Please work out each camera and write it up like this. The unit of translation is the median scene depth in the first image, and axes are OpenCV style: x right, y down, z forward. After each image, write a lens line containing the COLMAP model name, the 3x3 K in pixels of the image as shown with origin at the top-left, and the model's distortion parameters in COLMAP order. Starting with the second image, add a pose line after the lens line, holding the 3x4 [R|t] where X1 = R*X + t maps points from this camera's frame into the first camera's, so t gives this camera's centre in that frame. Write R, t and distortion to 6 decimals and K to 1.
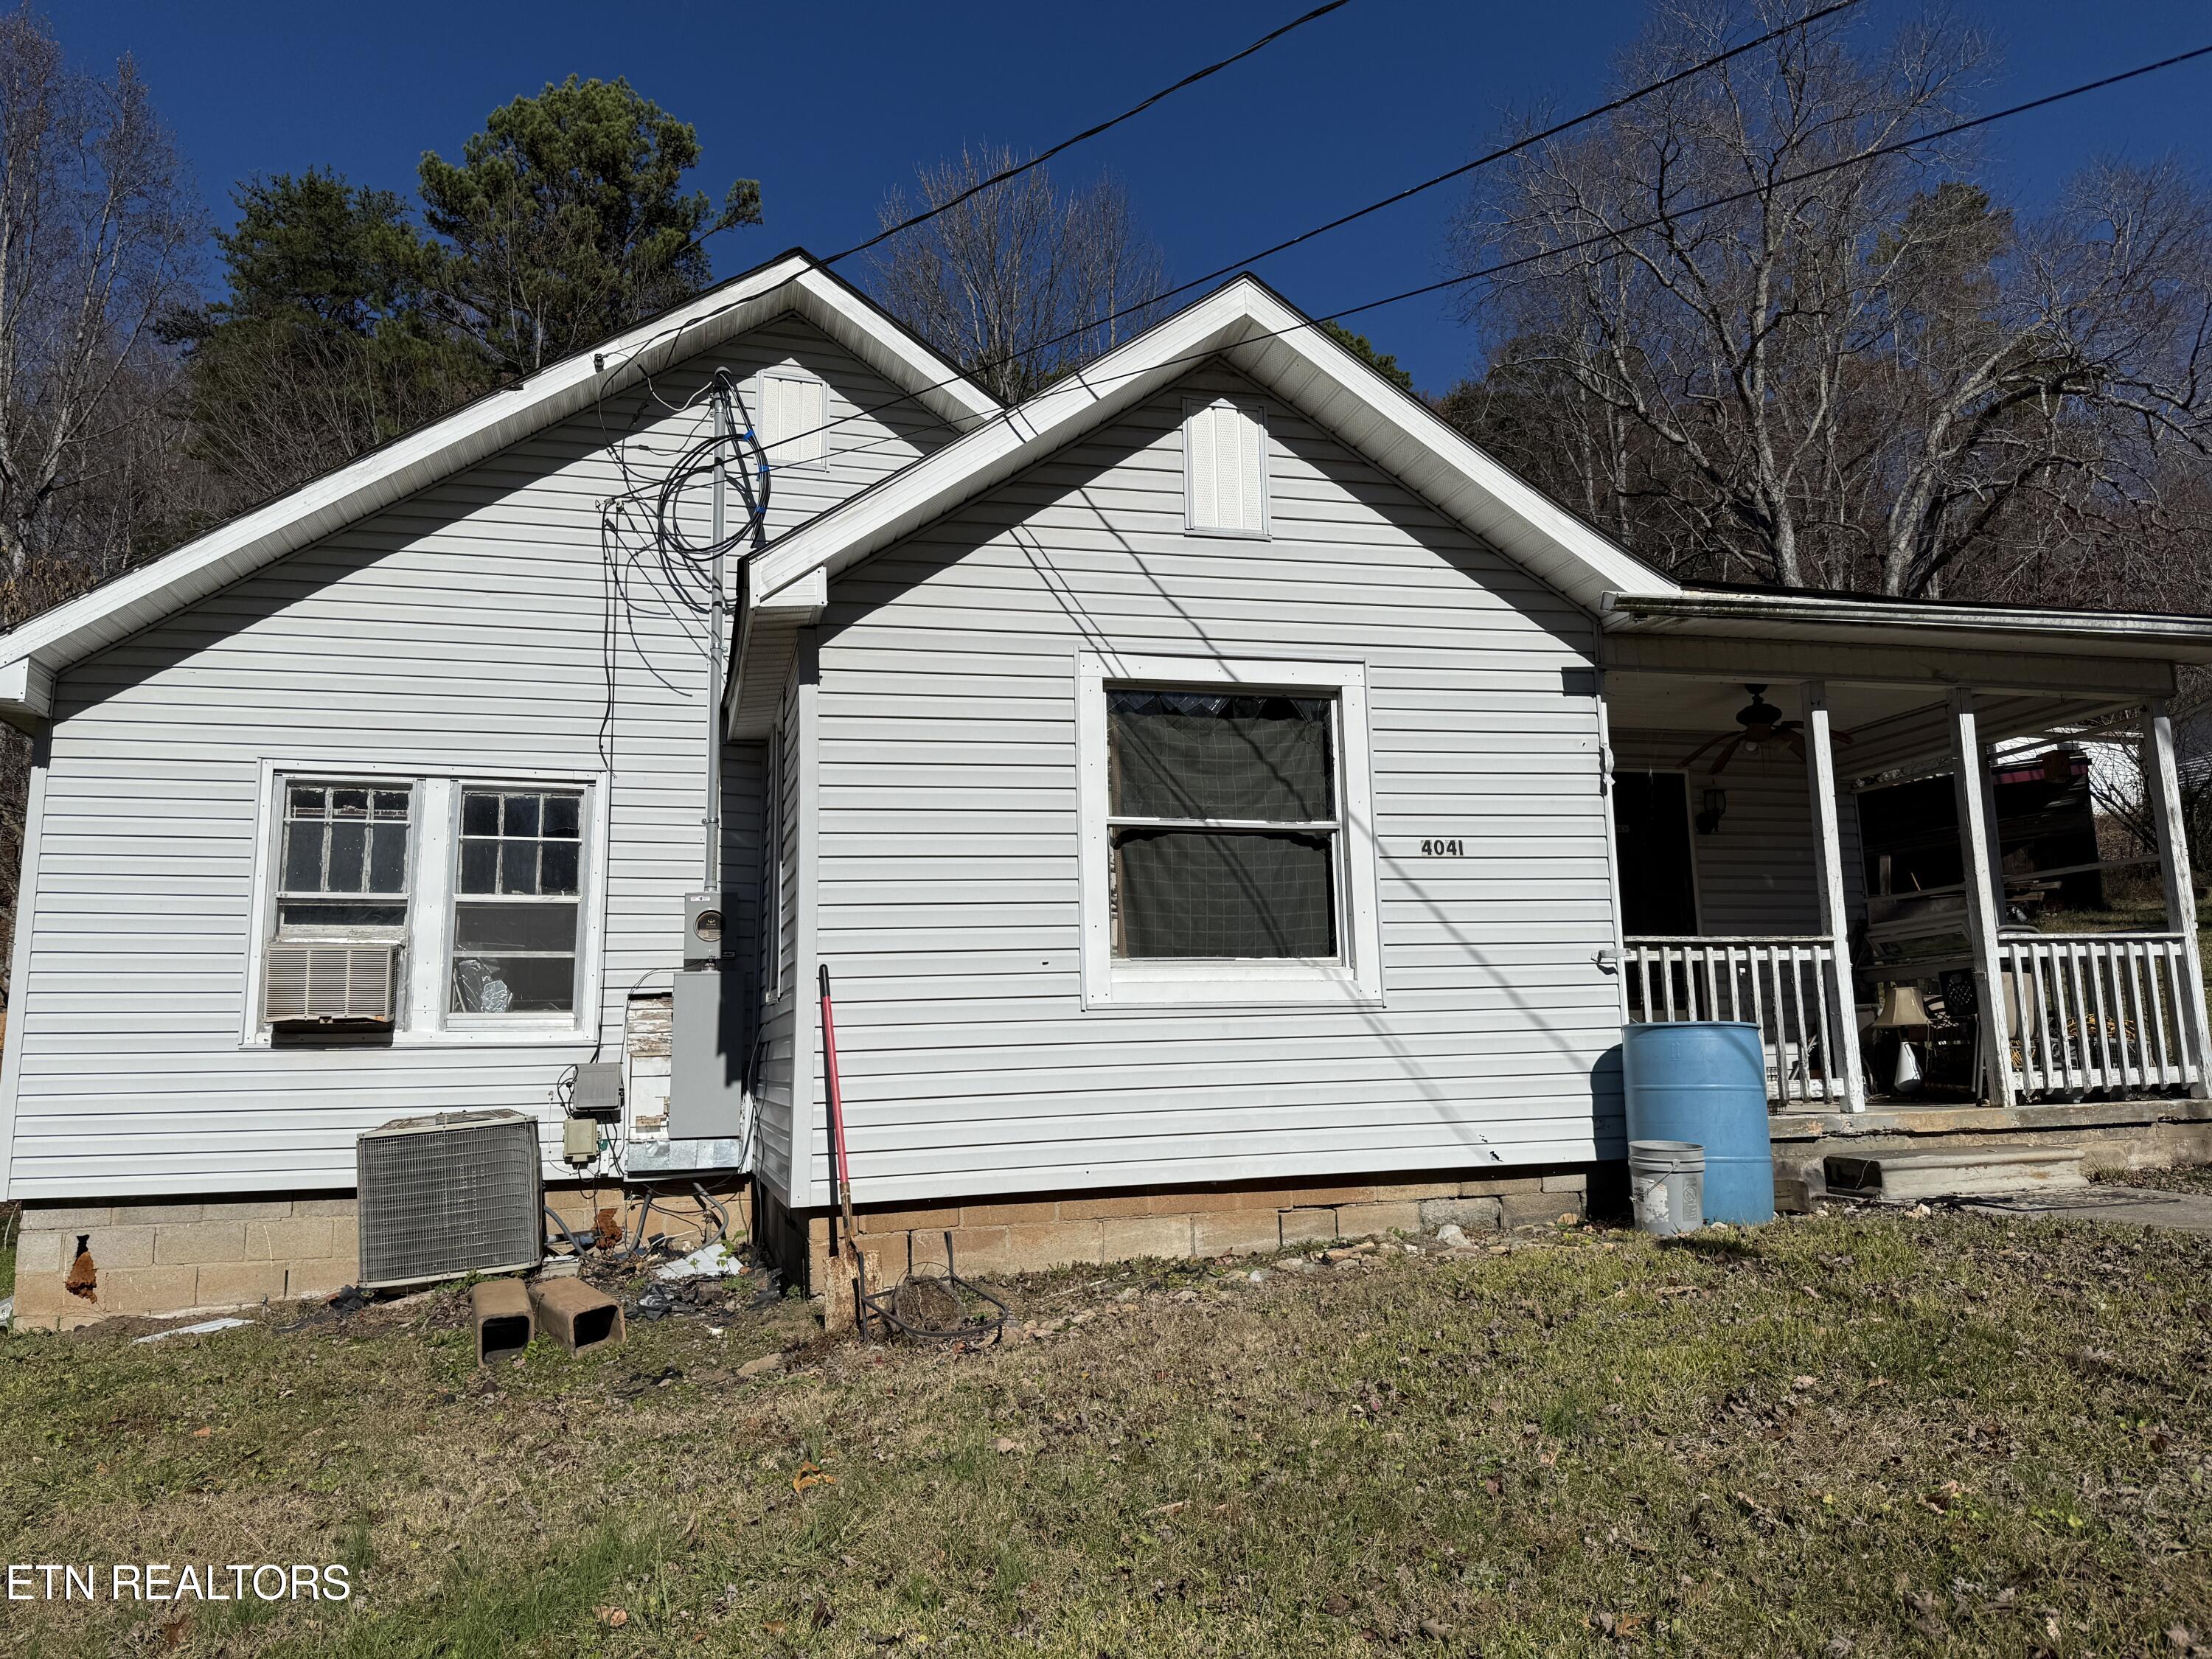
lens RADIAL K [[1562.4, 0, 1106.0], [0, 1562.4, 829.5], [0, 0, 1]] dist [0.167359, -0.276188]
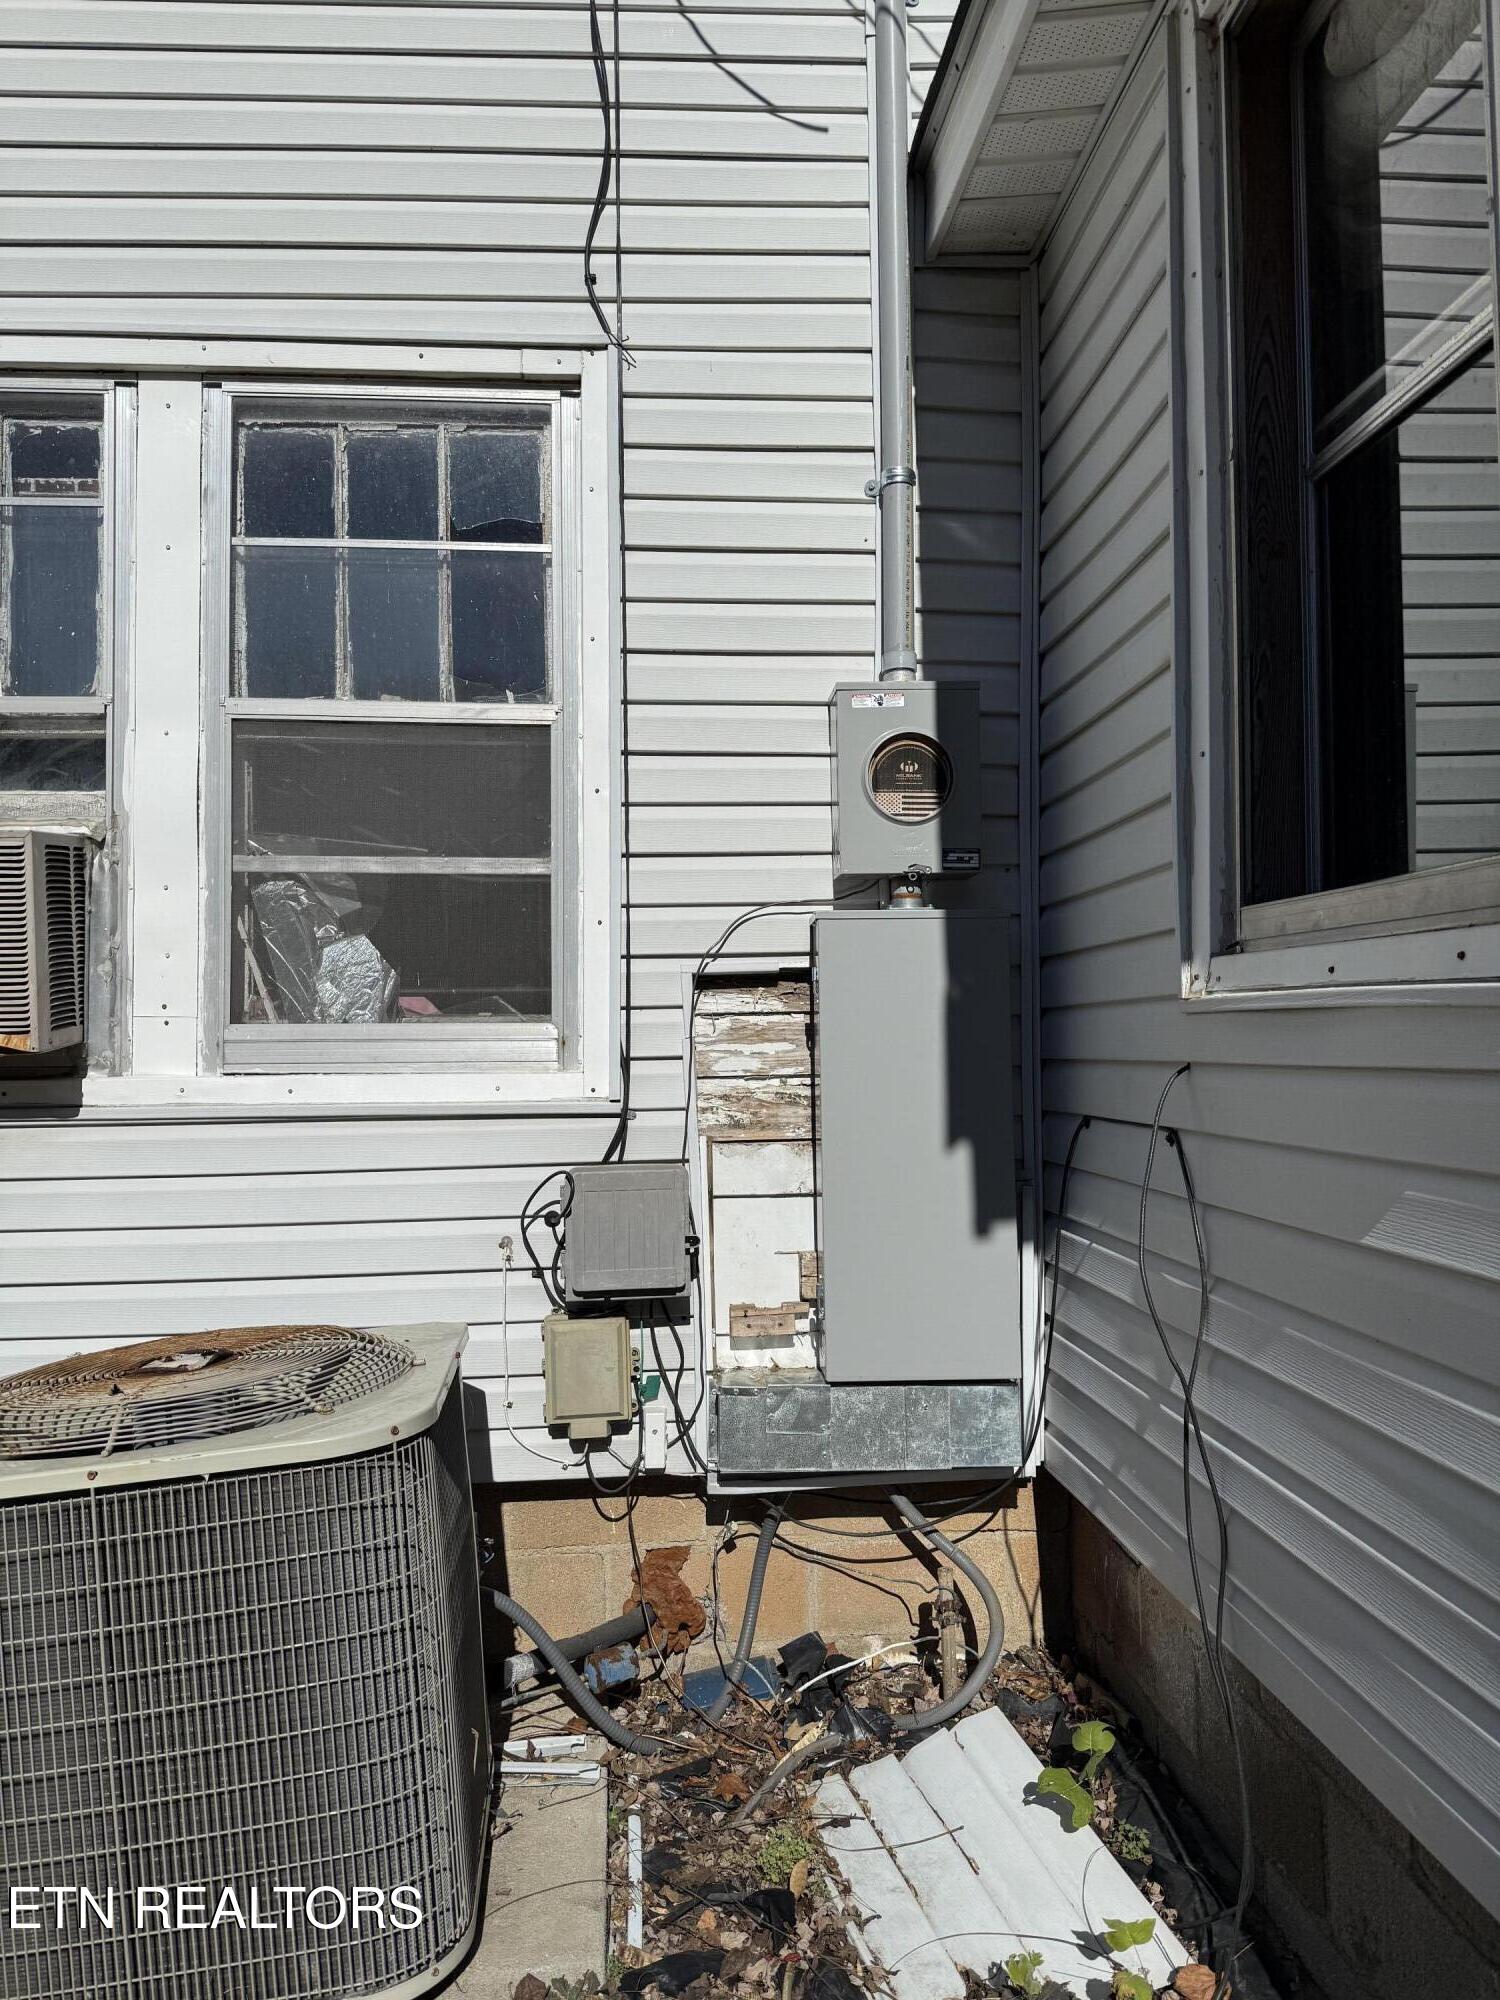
lens RADIAL K [[1412.7, 0, 750.0], [0, 1412.7, 1000.0], [0, 0, 1]] dist [0.167359, -0.276188]
pose [[0.980657, -0.005401, -0.195660, -0.228134], [0.027657, 0.993414, 0.111195, 0.075205], [0.193771, -0.114456, 0.974347, 0.694365]]
